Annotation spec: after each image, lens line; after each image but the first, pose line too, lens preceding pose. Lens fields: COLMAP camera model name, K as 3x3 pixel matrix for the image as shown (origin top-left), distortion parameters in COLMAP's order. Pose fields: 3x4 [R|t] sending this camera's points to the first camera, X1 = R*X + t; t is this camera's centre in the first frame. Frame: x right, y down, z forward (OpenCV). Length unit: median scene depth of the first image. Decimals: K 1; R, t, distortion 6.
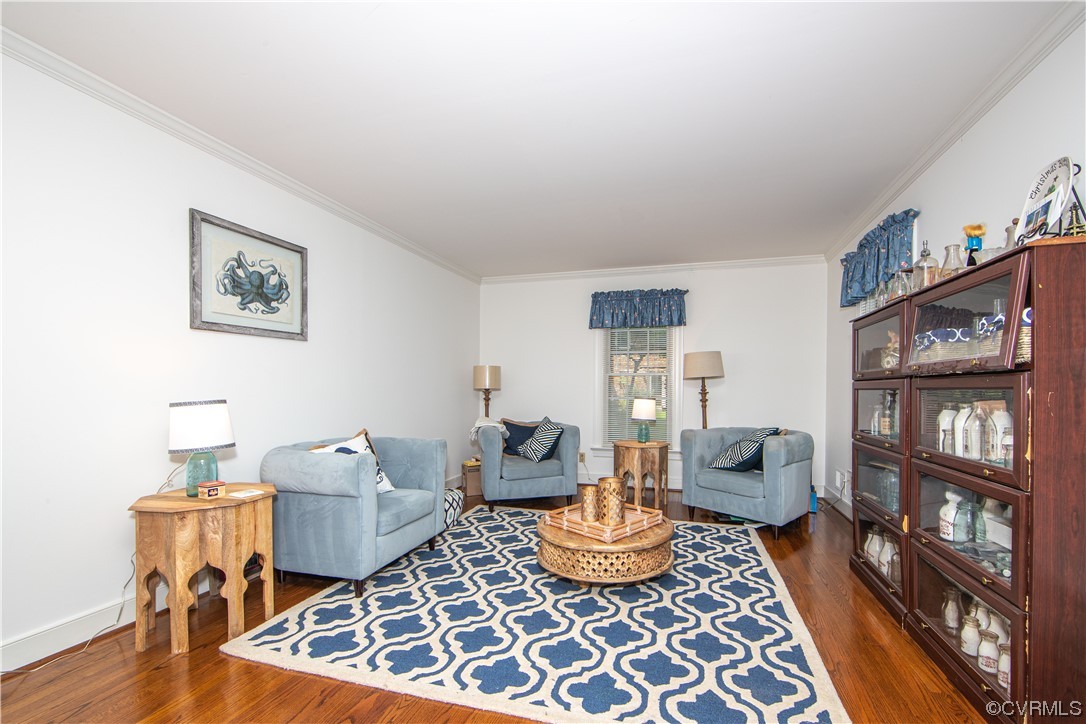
lens RADIAL K [[446.5, 0, 544.8], [0, 446.5, 389.0], [0, 0, 1]] dist [-0.002530, -0.000720]
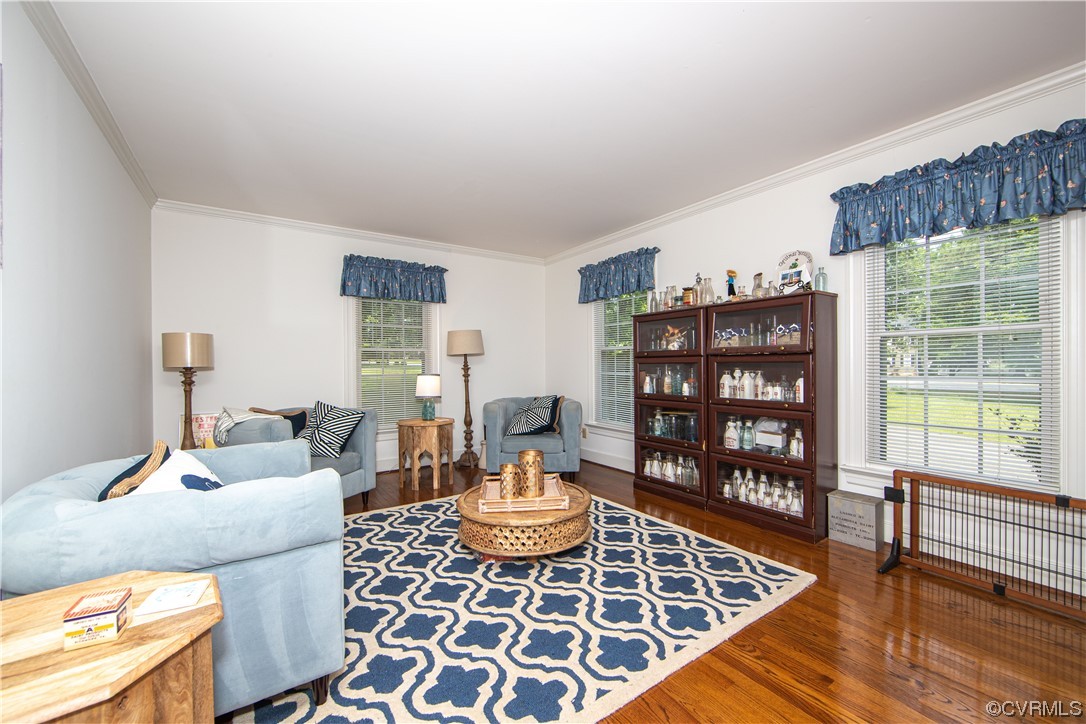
lens RADIAL K [[446.5, 0, 539.7], [0, 446.5, 364.8], [0, 0, 1]] dist [-0.002530, -0.000720]
pose [[0.629257, -0.007996, 0.777156, -0.757951], [0.010055, 0.999947, 0.002146, -0.001944], [-0.777133, 0.006464, 0.629304, 0.398175]]
